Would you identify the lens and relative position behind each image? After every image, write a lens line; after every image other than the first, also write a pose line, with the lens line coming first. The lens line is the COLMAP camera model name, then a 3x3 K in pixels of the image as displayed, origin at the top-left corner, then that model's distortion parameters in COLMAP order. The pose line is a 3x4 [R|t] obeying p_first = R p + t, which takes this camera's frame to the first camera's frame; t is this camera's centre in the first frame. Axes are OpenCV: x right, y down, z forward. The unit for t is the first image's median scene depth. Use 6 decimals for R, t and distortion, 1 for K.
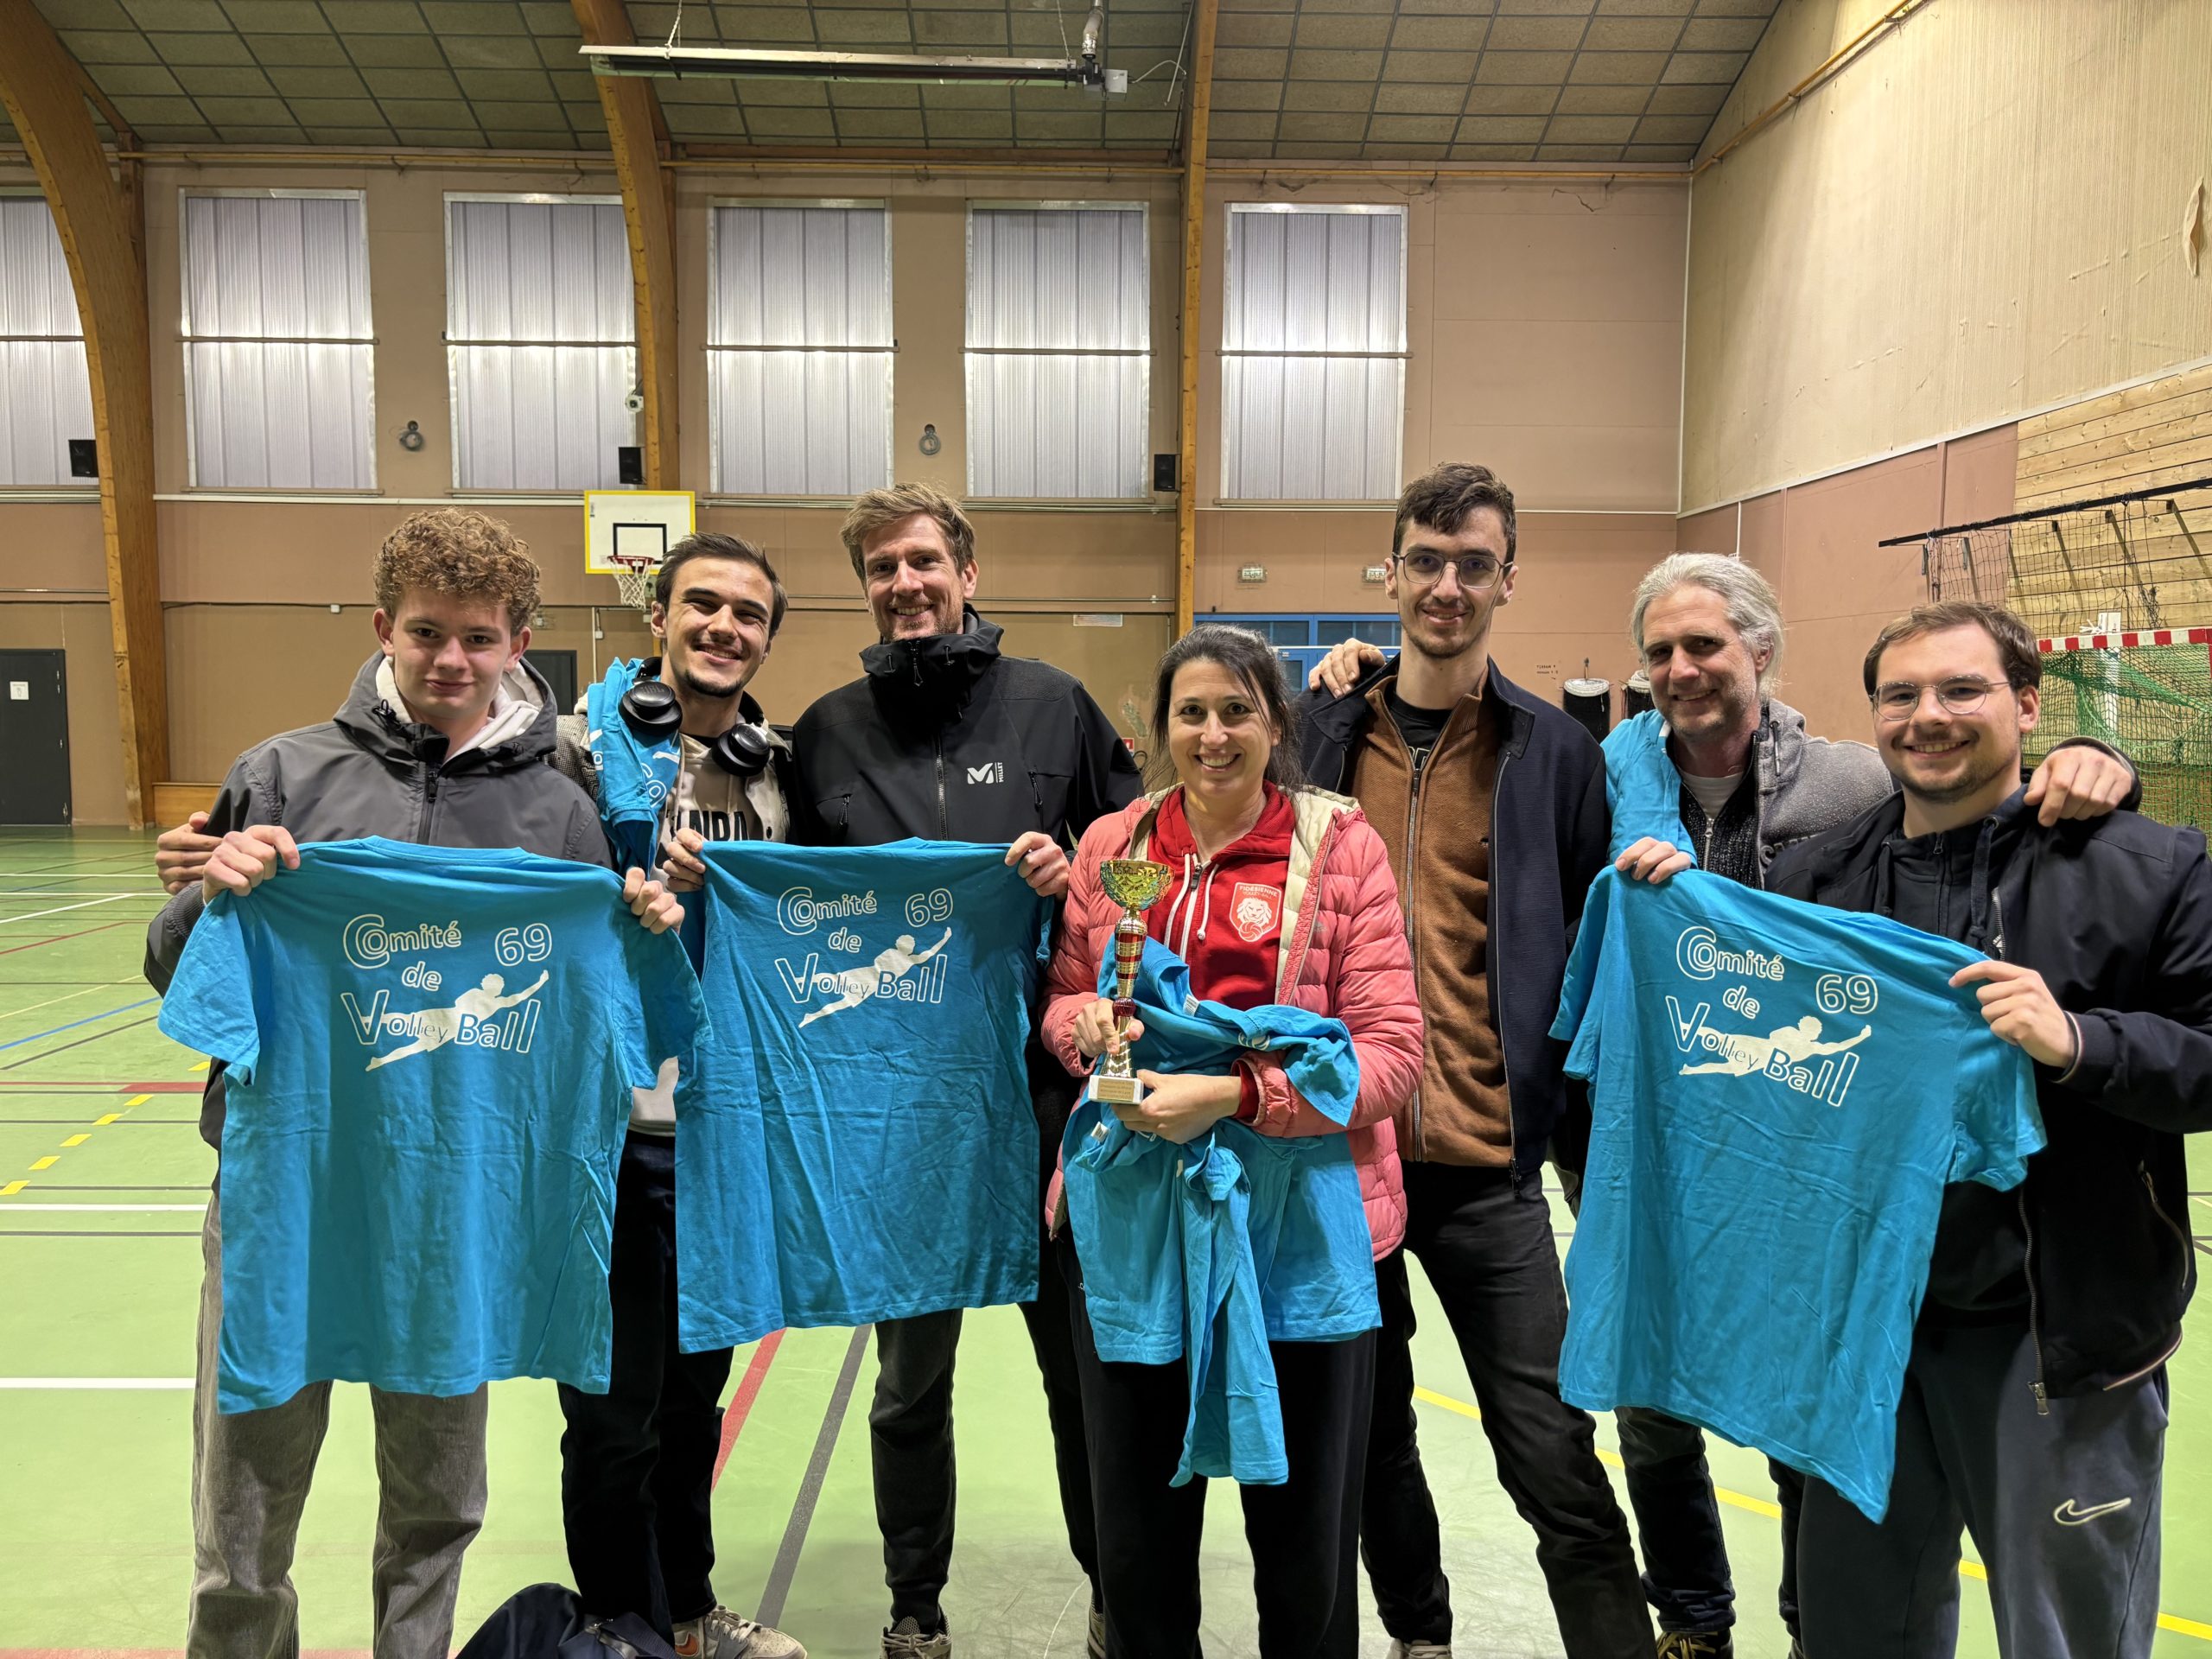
lens RADIAL K [[1741.0, 0, 1097.6], [0, 1741.0, 823.7], [0, 0, 1]] dist [0.059538, -0.067374]
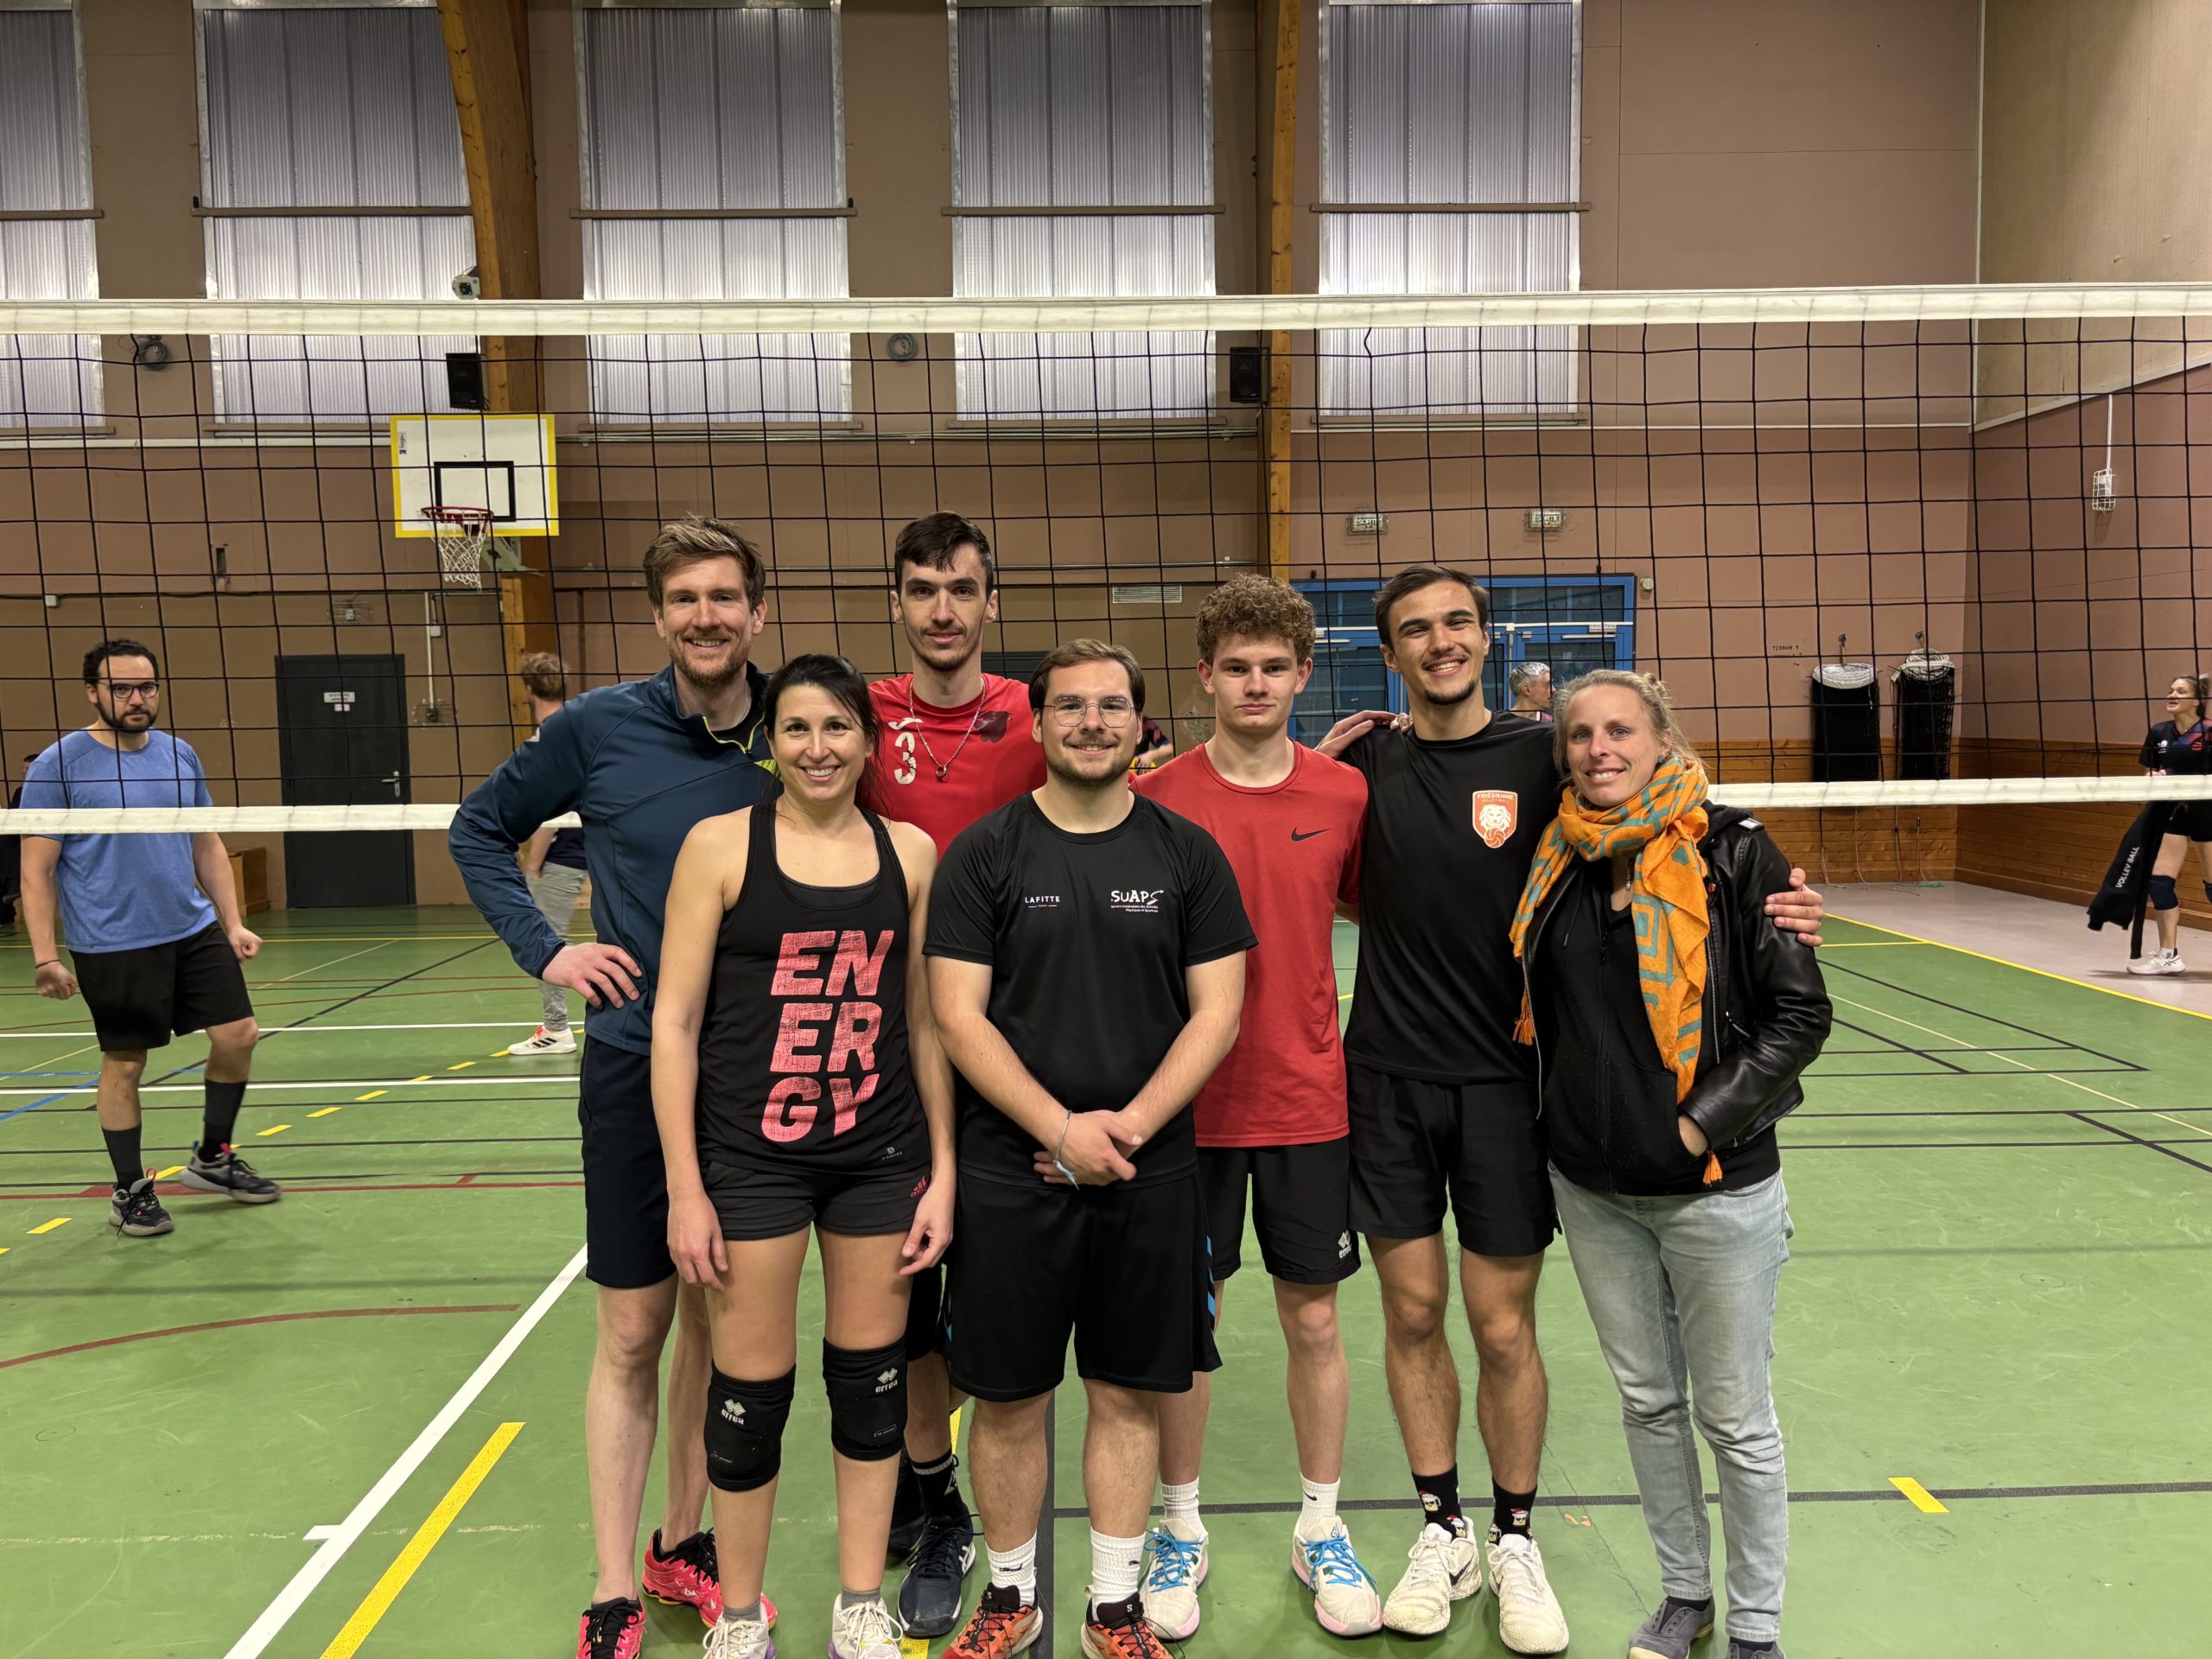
lens RADIAL K [[1763.2, 0, 1106.0], [0, 1763.2, 829.5], [0, 0, 1]] dist [0.056763, -0.058921]
pose [[0.999637, -0.022541, 0.014764, -0.030419], [0.022503, 0.999743, 0.002689, -0.025419], [-0.014821, -0.002356, 0.999887, 0.299901]]
